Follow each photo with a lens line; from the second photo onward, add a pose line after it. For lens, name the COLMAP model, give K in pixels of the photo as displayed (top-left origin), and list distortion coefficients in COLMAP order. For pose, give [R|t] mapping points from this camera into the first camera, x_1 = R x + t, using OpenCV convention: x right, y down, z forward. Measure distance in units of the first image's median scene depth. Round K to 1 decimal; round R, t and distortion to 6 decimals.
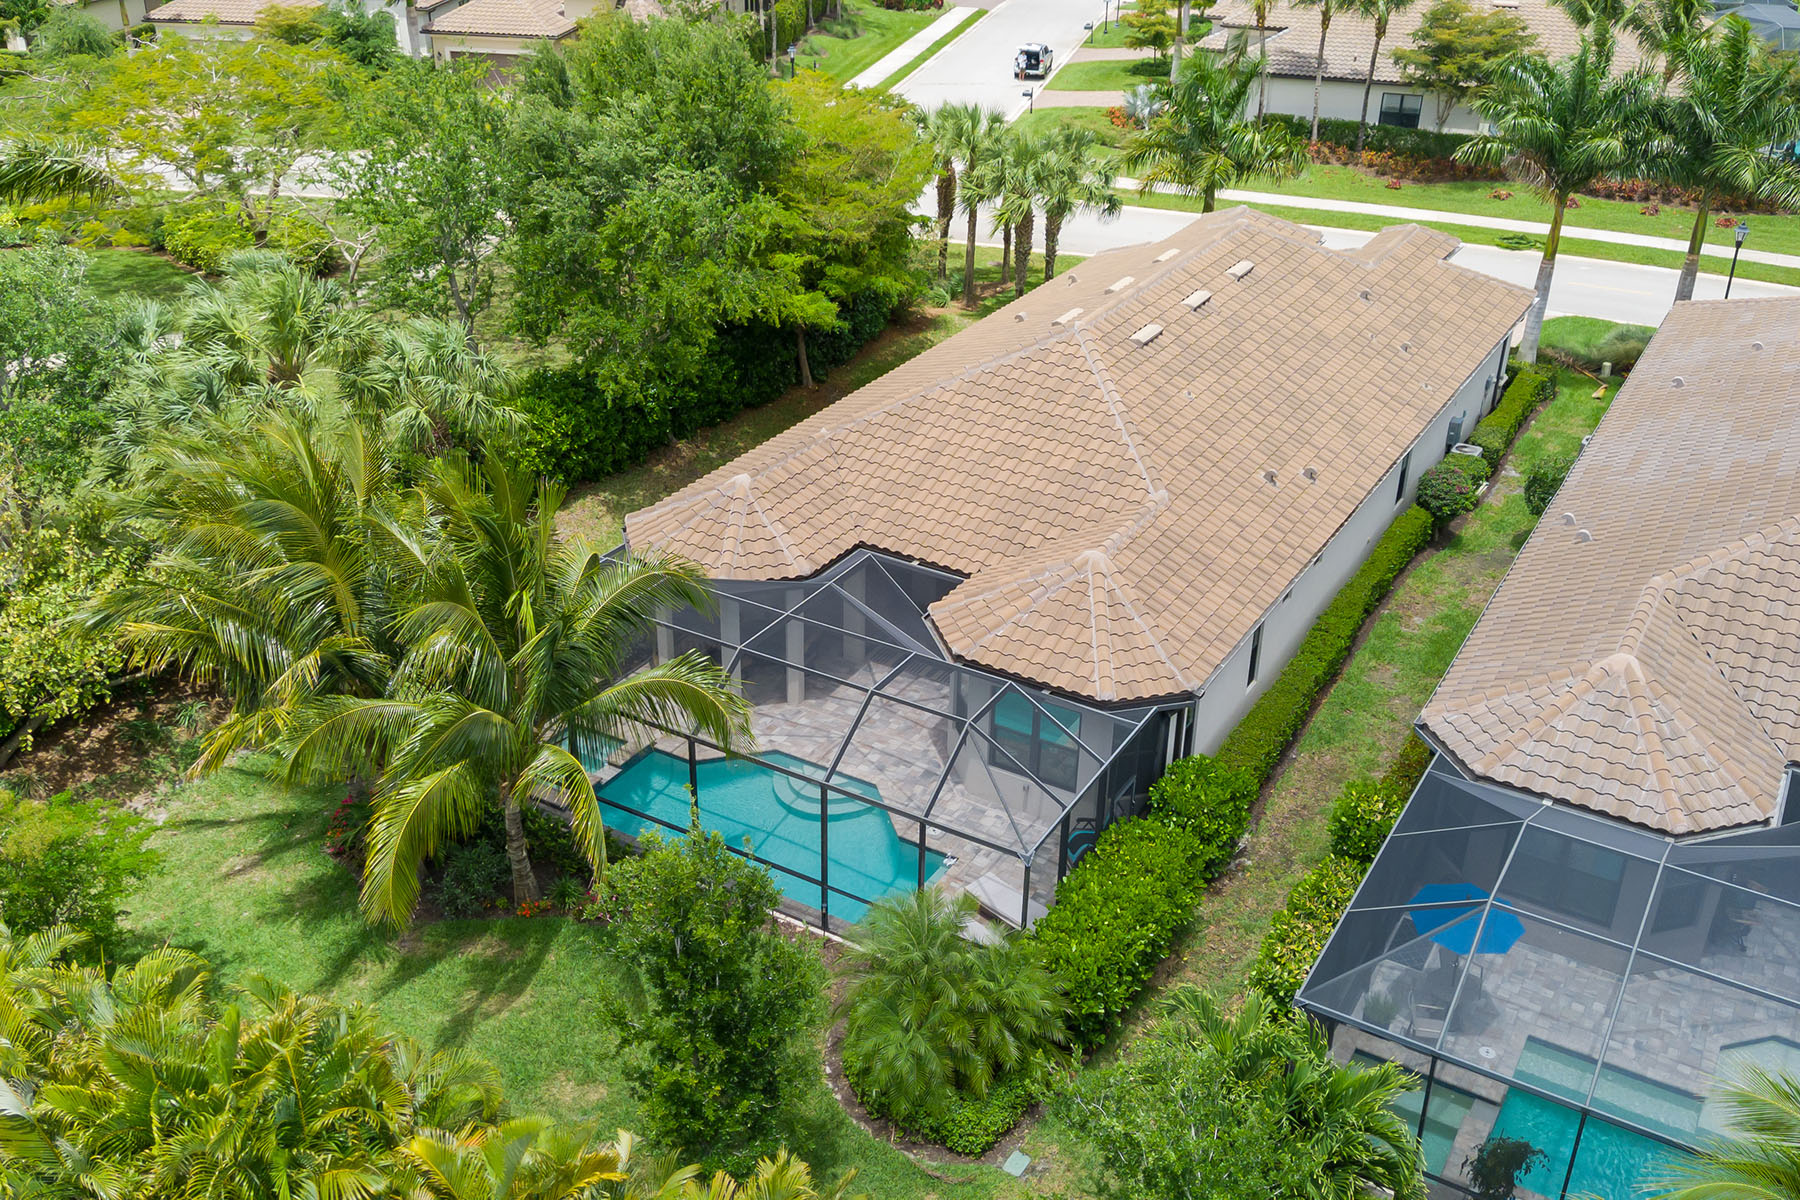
lens RADIAL K [[1631.6, 0, 900.0], [0, 1631.6, 600.0], [0, 0, 1]] dist [0.095188, -0.168860]
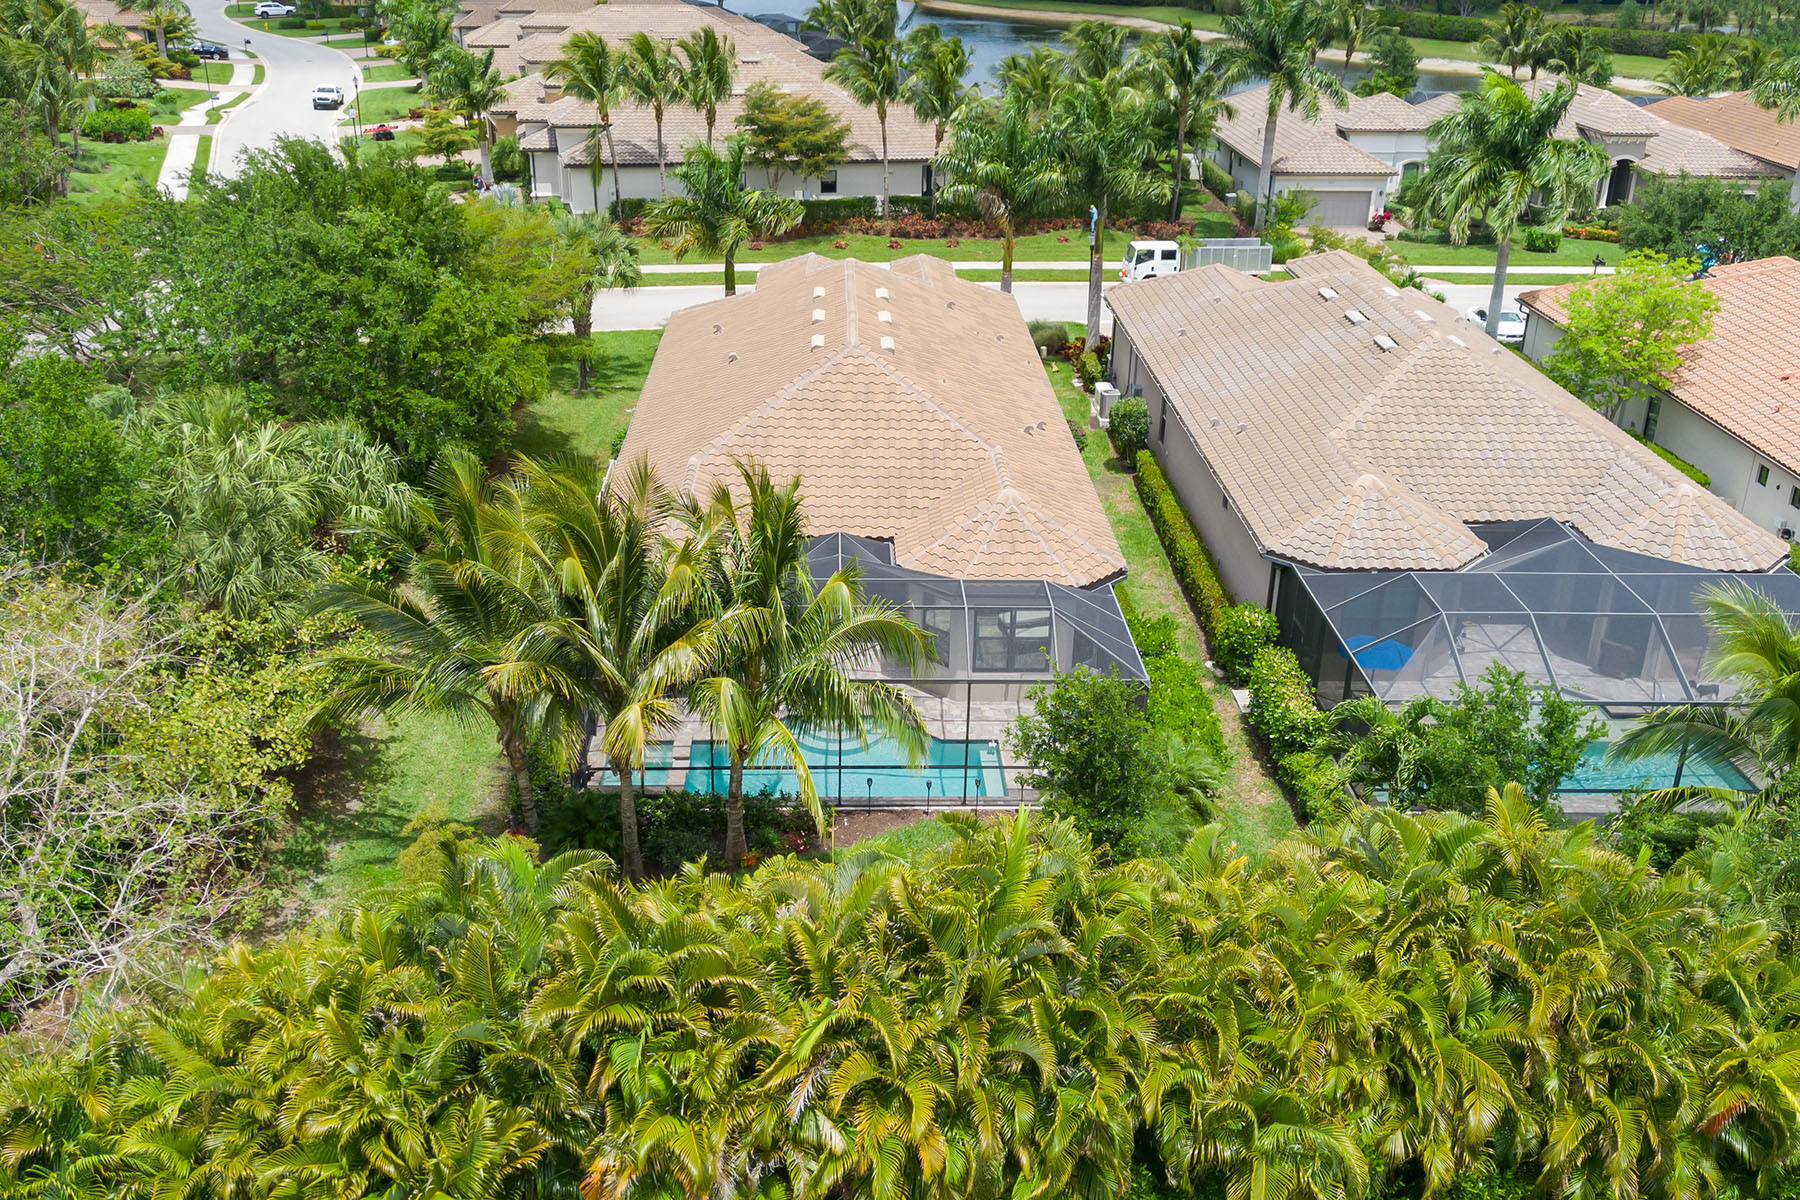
lens RADIAL K [[1631.6, 0, 900.0], [0, 1631.6, 600.0], [0, 0, 1]] dist [0.095188, -0.168860]
pose [[0.840378, -0.218517, 0.495999, -0.275466], [0.249409, 0.968390, 0.004056, 0.012588], [-0.481207, 0.120298, 0.868313, -0.031428]]
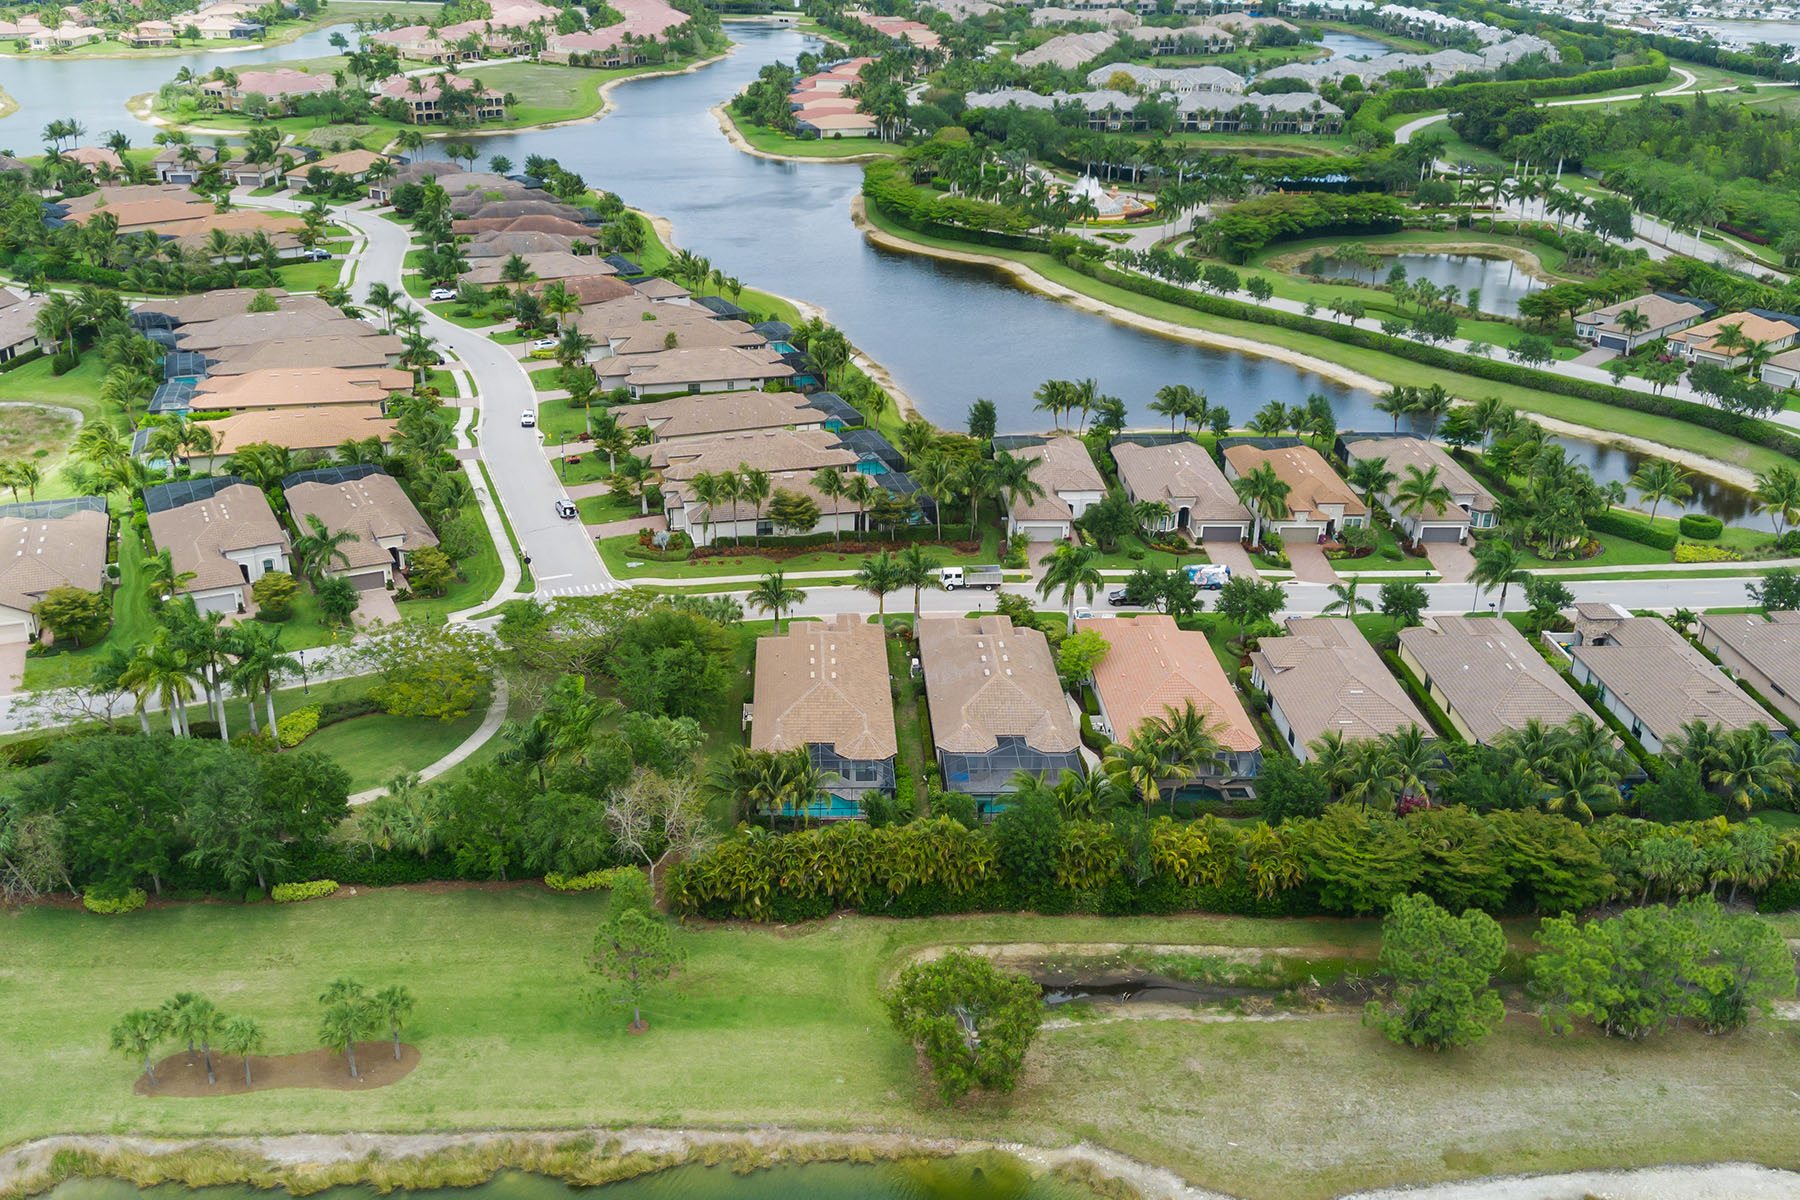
lens RADIAL K [[1631.6, 0, 900.0], [0, 1631.6, 600.0], [0, 0, 1]] dist [0.095188, -0.168860]
pose [[0.829862, -0.221464, 0.512135, -0.993452], [0.251387, 0.967822, 0.011171, -0.200731], [-0.498130, 0.119473, 0.858832, -1.485601]]
